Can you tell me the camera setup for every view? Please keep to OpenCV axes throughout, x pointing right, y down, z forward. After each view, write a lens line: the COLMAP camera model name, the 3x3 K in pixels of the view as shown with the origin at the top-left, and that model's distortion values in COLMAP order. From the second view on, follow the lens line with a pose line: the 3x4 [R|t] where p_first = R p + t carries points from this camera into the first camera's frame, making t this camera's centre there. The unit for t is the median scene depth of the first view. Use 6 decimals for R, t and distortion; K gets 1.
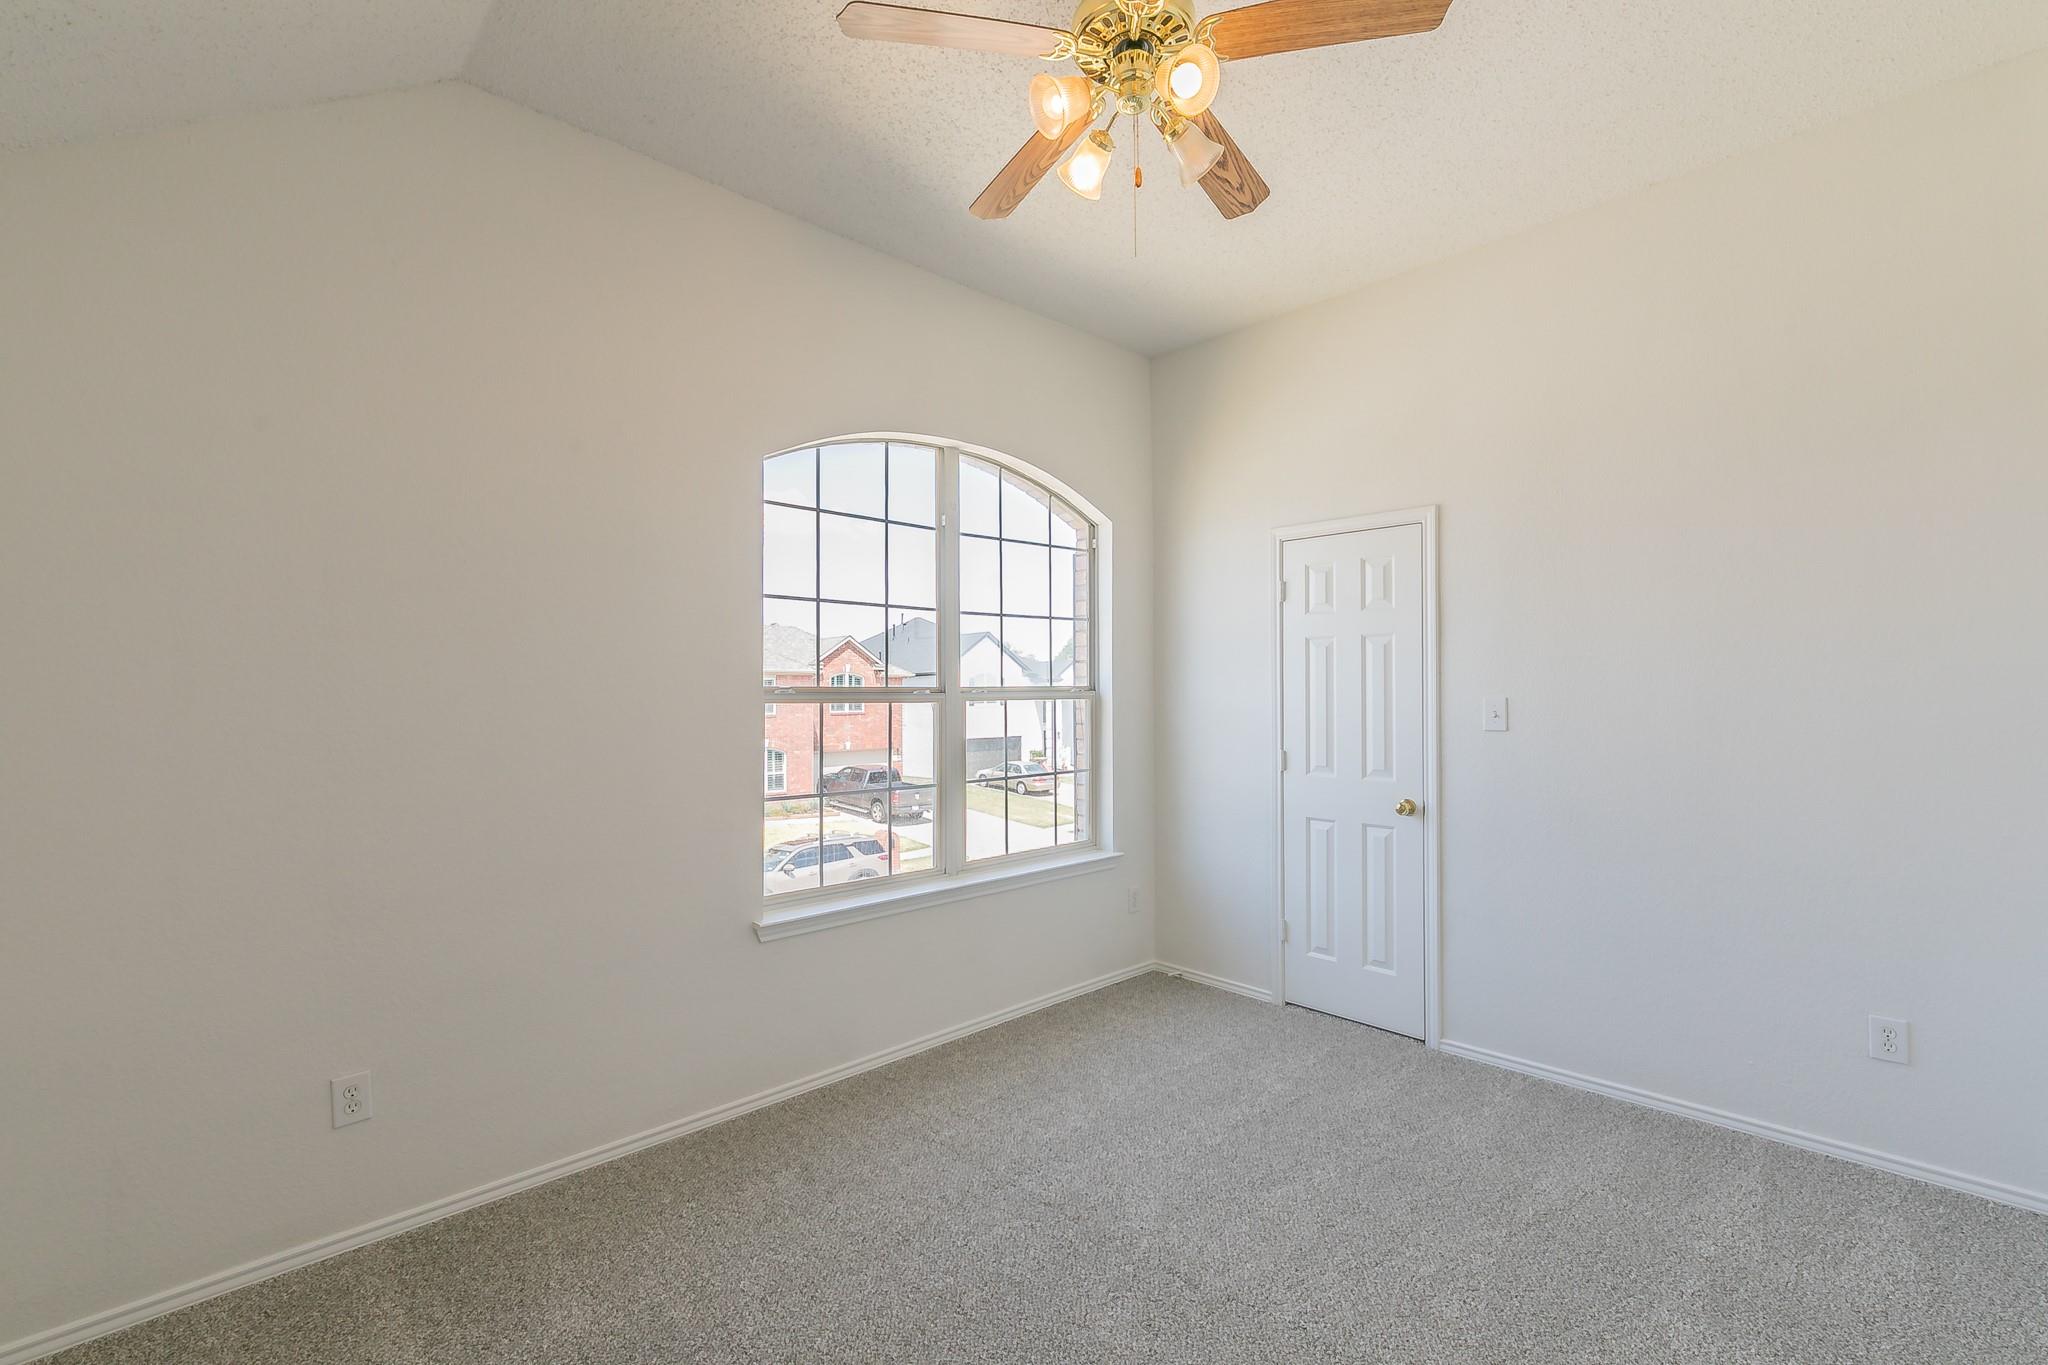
lens RADIAL K [[888.9, 0, 1022.9], [0, 888.9, 675.2], [0, 0, 1]] dist [0.001457, 0.000553]
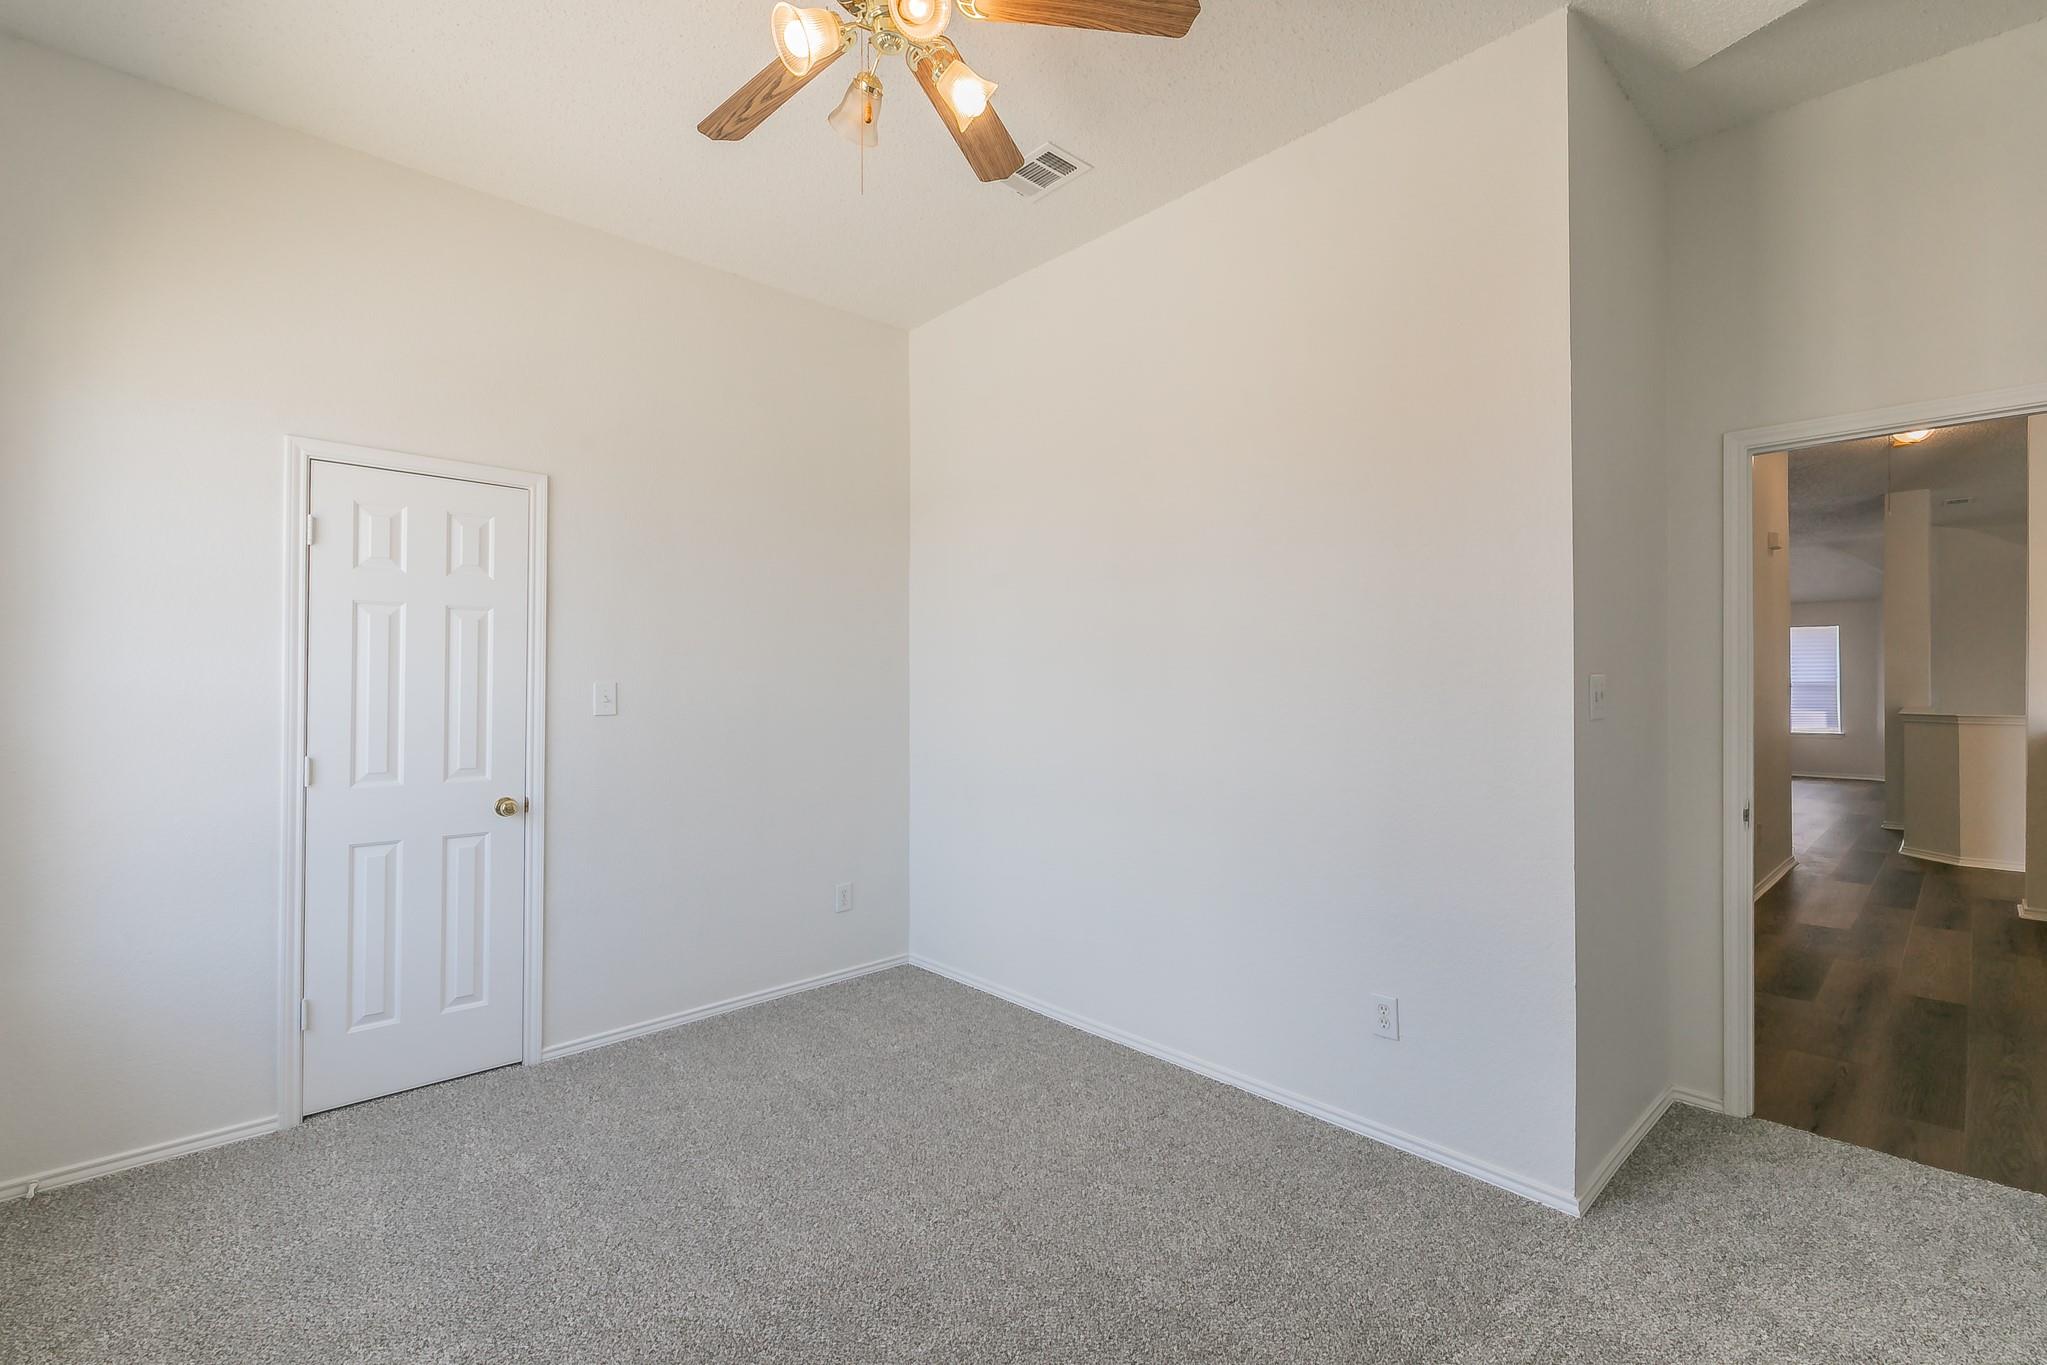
lens RADIAL K [[921.3, 0, 1030.8], [0, 921.3, 673.2], [0, 0, 1]] dist [-0.001381, 0.000233]
pose [[-0.015774, 0.014737, 0.999767, -0.479668], [-0.024496, 0.999586, -0.015121, 0.016864], [-0.999575, -0.024729, -0.015406, 0.486653]]
